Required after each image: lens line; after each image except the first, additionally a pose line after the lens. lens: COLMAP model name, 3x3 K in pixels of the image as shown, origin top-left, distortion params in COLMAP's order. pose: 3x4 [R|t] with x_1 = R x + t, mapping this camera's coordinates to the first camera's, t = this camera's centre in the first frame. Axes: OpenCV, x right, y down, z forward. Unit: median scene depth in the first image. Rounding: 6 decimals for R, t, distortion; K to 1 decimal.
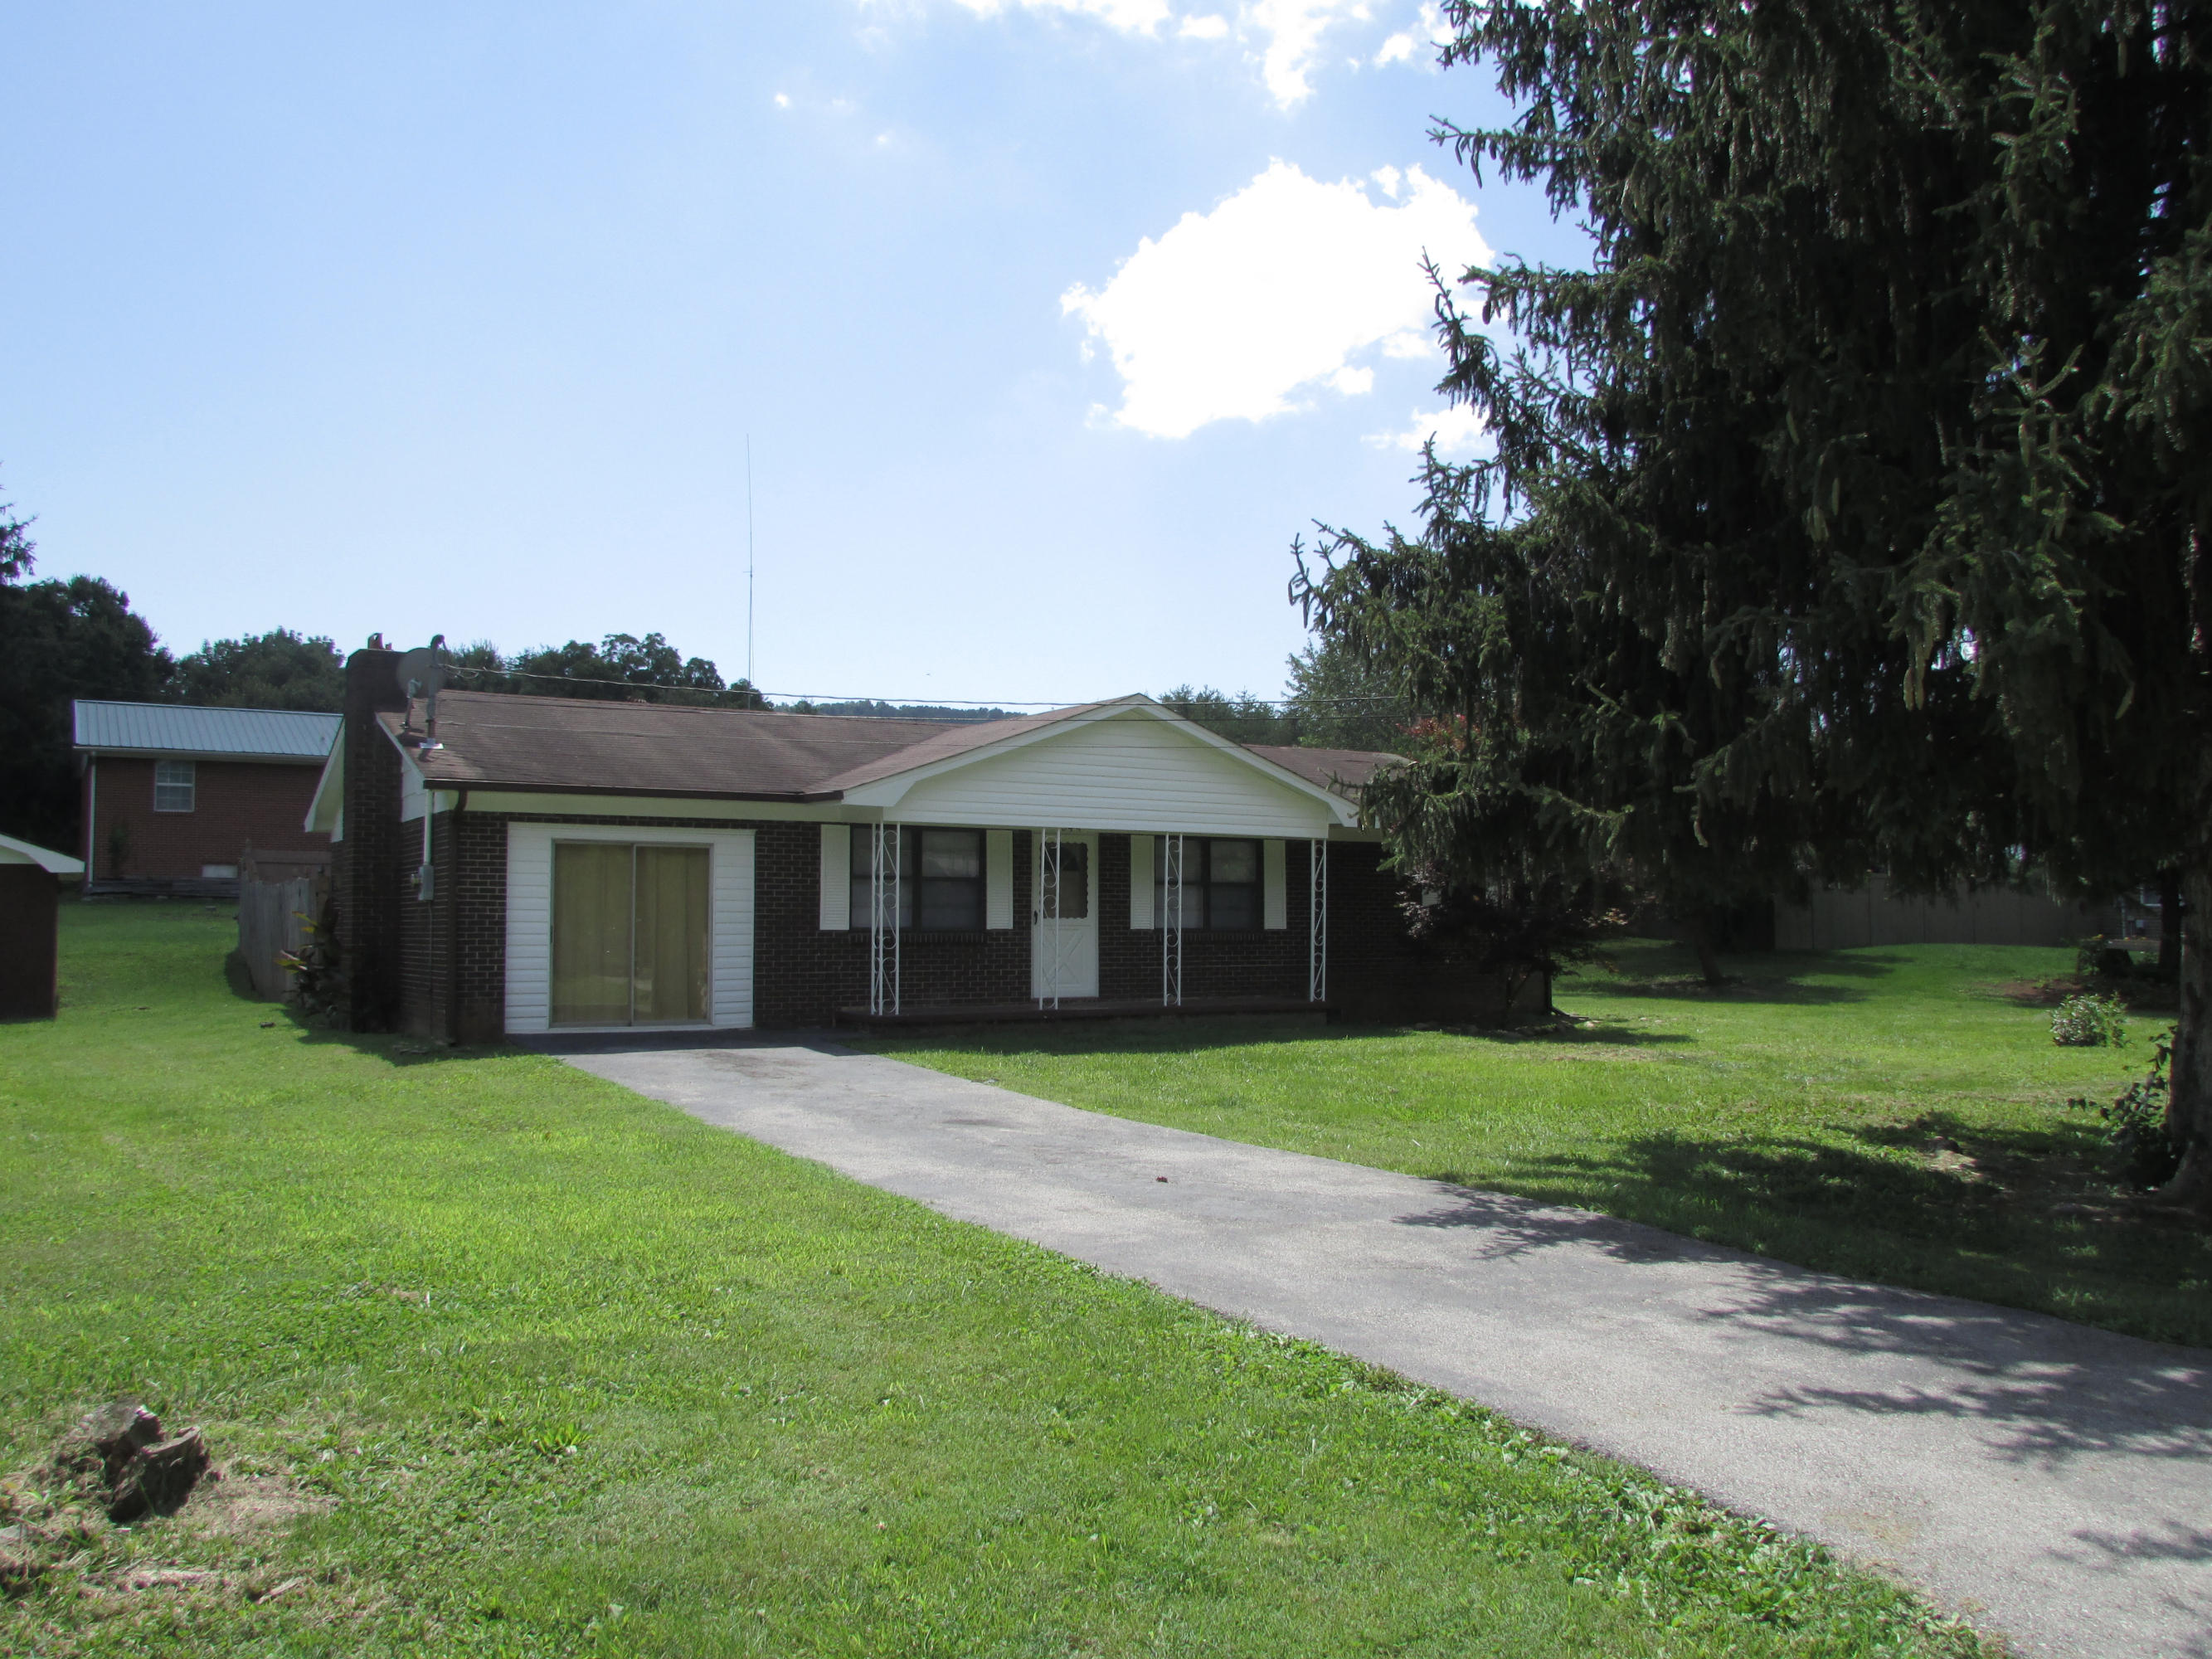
lens RADIAL K [[1726.1, 0, 1101.7], [0, 1726.1, 826.7], [0, 0, 1]] dist [-0.043804, 0.012562]
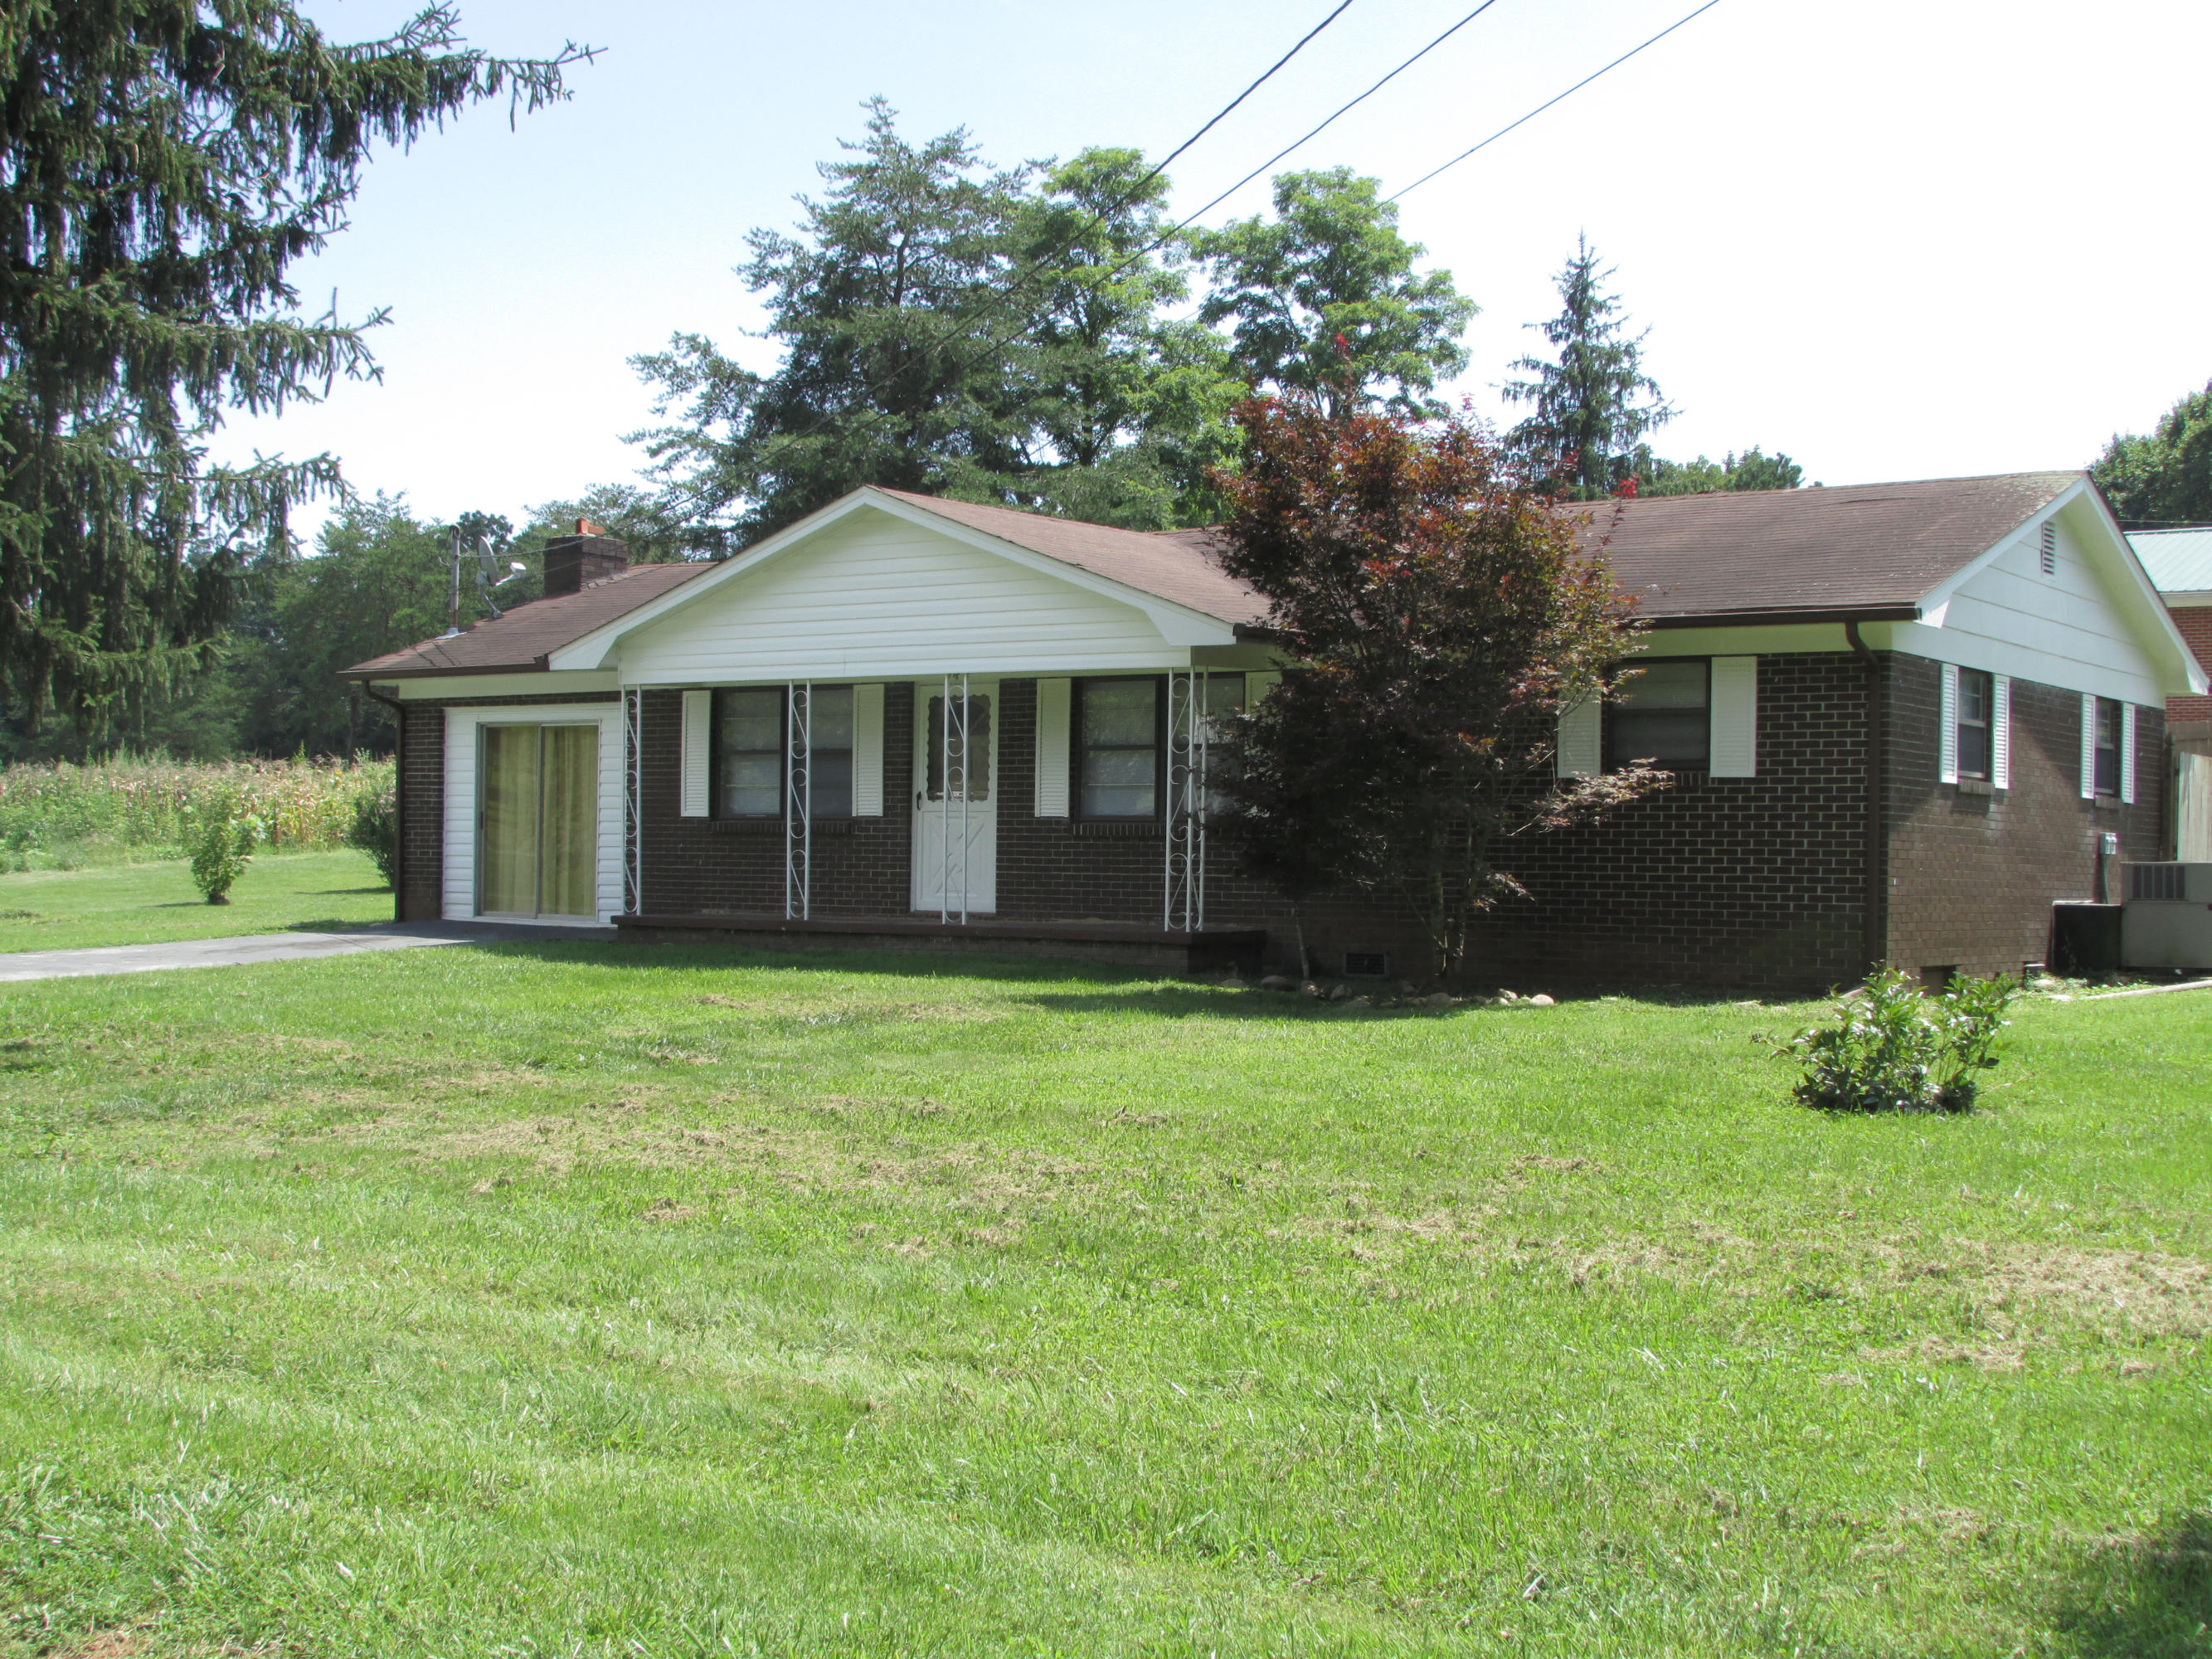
lens RADIAL K [[2812.0, 0, 1106.0], [0, 2812.0, 829.5], [0, 0, 1]] dist [-0.101038, -0.026314]
pose [[0.396243, -0.004163, -0.918136, 1.196530], [0.041678, 0.999040, 0.013458, 0.057251], [0.917199, -0.043598, 0.396036, 0.654640]]
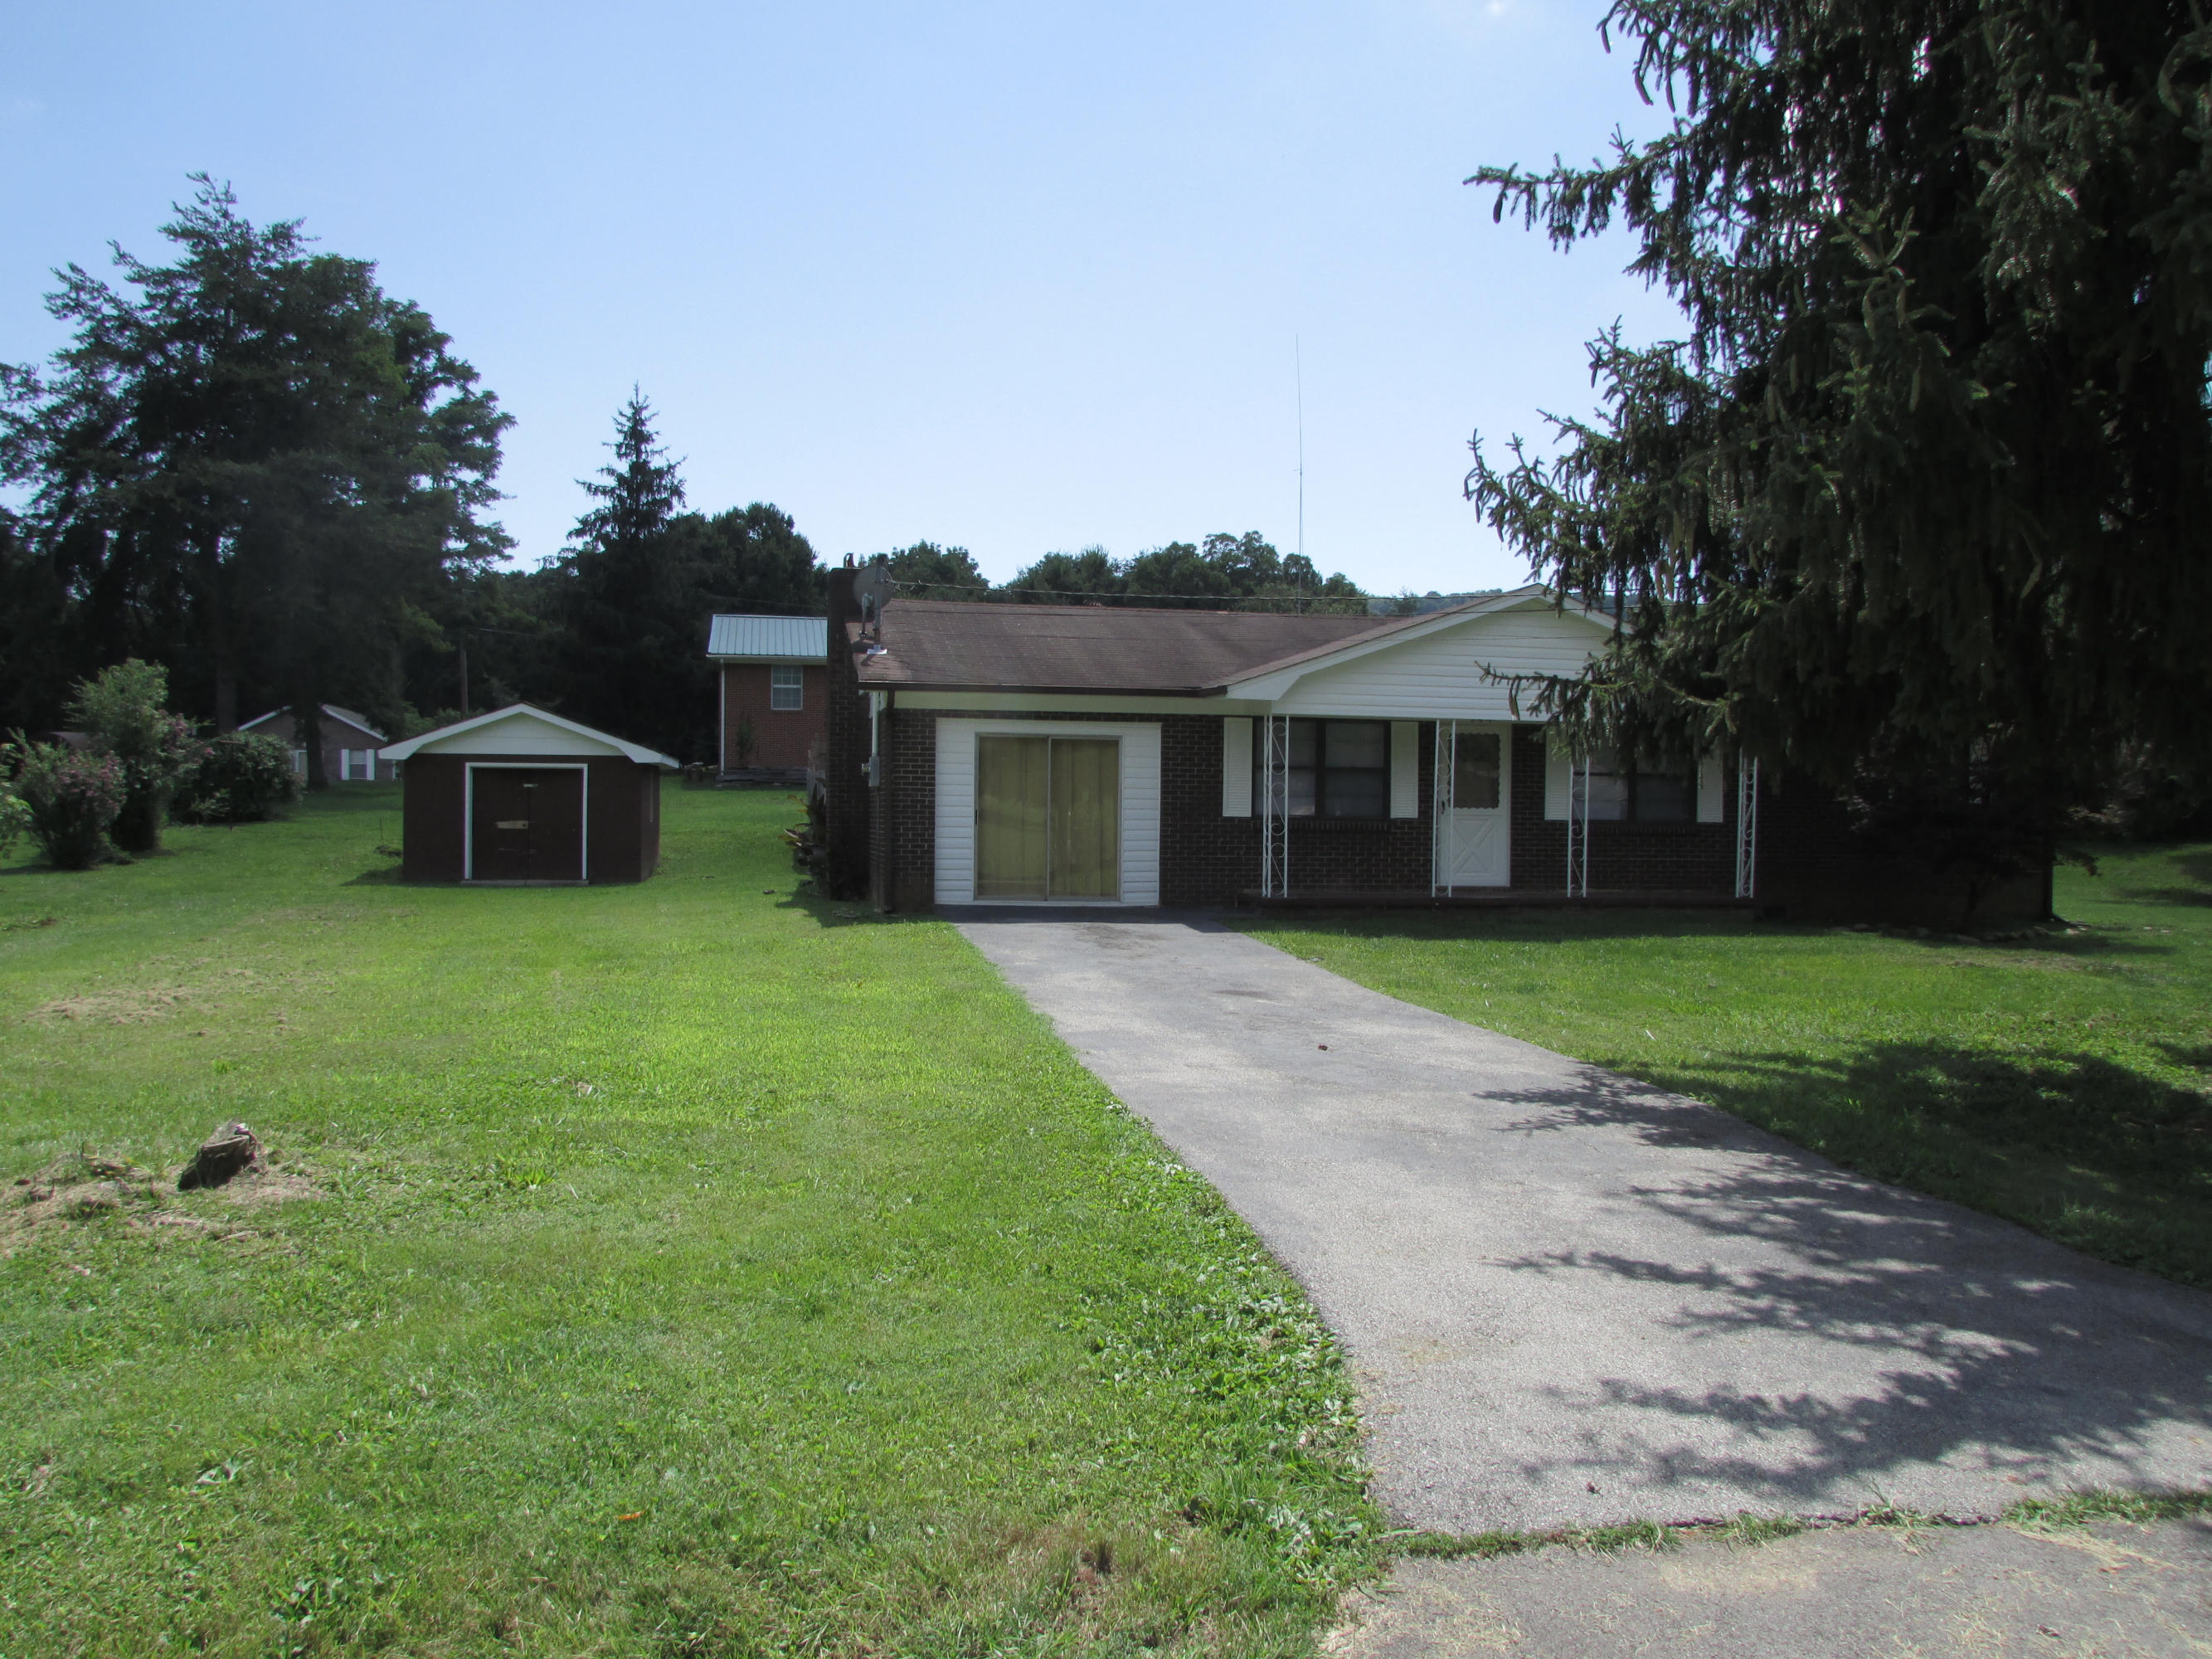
lens RADIAL K [[1726.1, 0, 1101.7], [0, 1726.1, 826.7], [0, 0, 1]] dist [-0.043804, 0.012562]
pose [[0.934473, 0.014092, -0.355755, 0.148155], [0.008254, 0.998090, 0.061218, 0.000243], [0.355939, -0.060143, 0.932572, -0.021983]]
